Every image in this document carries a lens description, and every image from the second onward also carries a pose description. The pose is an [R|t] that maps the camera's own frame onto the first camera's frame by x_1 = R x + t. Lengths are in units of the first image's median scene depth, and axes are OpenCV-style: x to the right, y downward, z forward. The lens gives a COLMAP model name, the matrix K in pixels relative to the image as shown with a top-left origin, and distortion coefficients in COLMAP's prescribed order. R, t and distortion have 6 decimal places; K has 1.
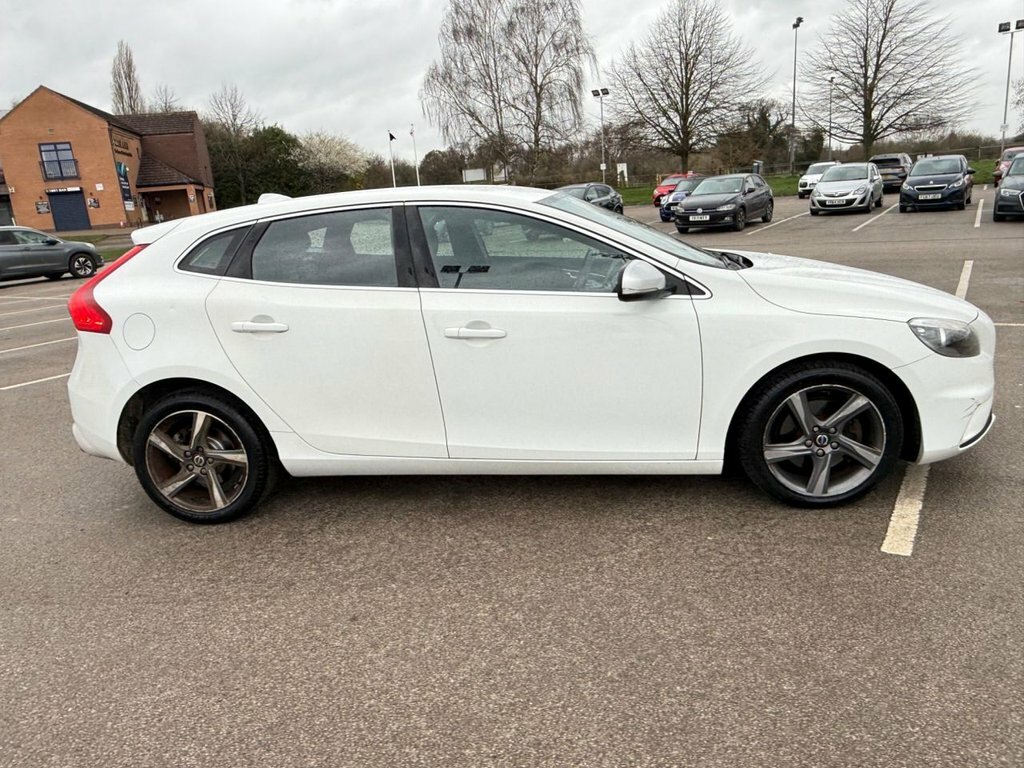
lens RADIAL K [[714.2, 0, 513.5], [0, 714.2, 374.7], [0, 0, 1]] dist [-0.002214, 0.001321]
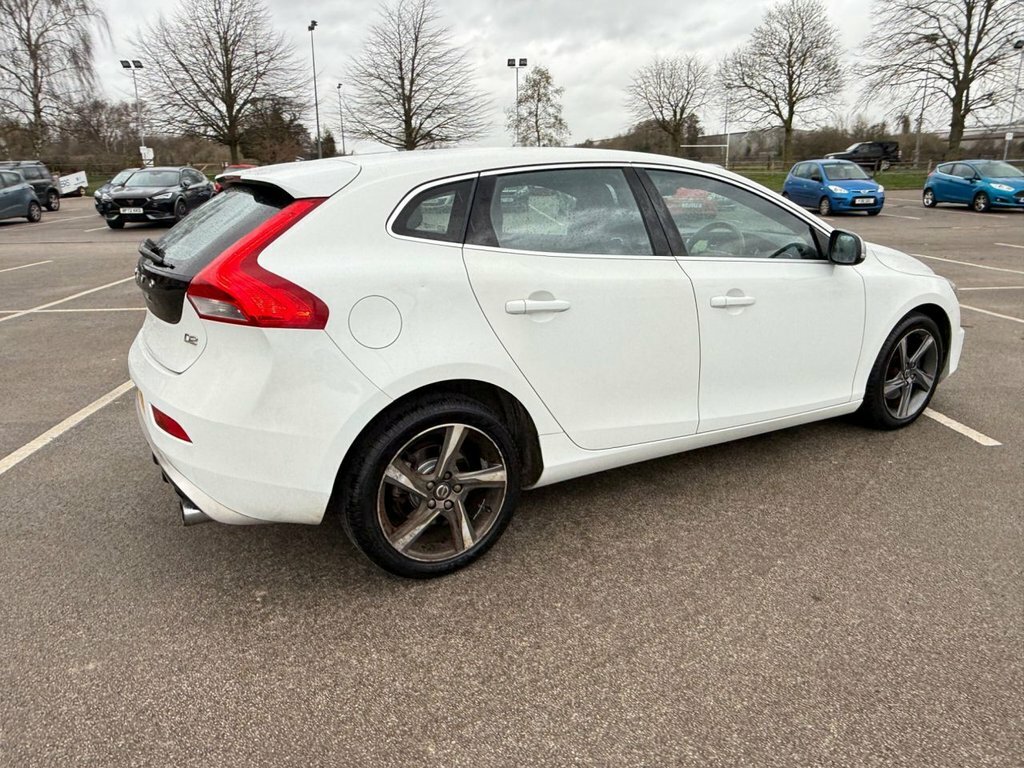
lens RADIAL K [[714.8, 0, 512.3], [0, 714.8, 373.6], [0, 0, 1]] dist [-0.003305, 0.003907]
pose [[0.798101, -0.099752, 0.594209, -0.061545], [0.098476, 0.994535, 0.034690, -0.001571], [-0.594422, 0.030829, 0.803562, 0.026745]]
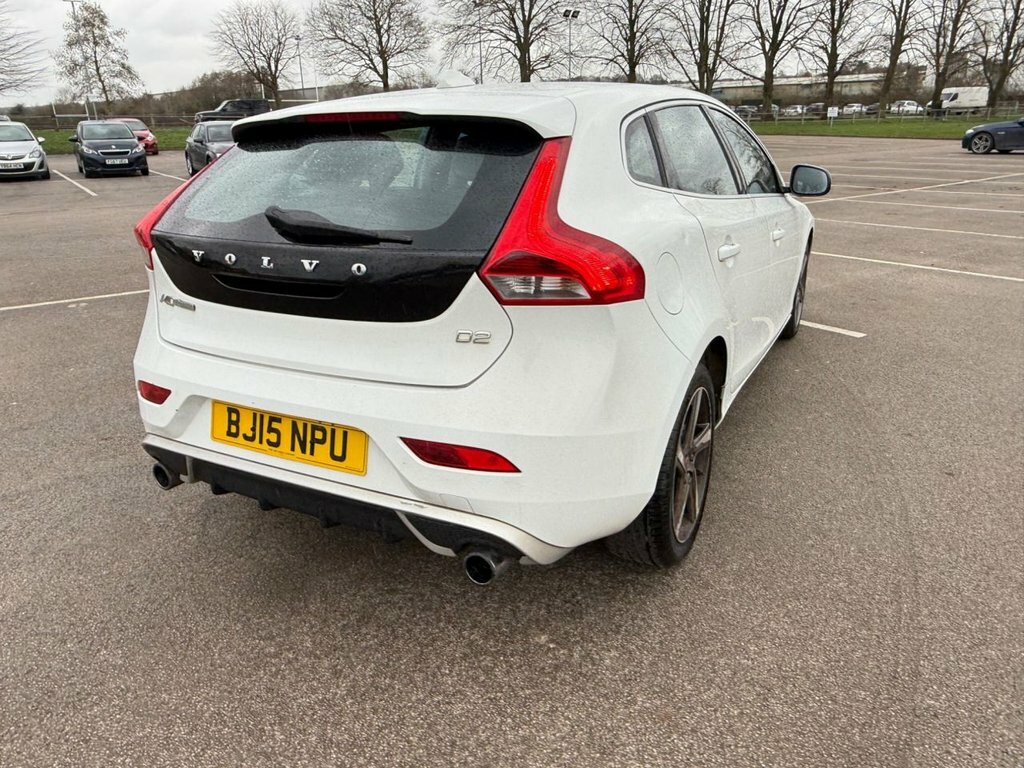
lens RADIAL K [[718.1, 0, 511.2], [0, 718.1, 381.2], [0, 0, 1]] dist [-0.000821, 0.001230]
pose [[0.368736, -0.251848, 0.894766, -0.083056], [0.217107, 0.959306, 0.180544, -0.008755], [-0.903824, 0.127687, 0.408409, 0.065172]]
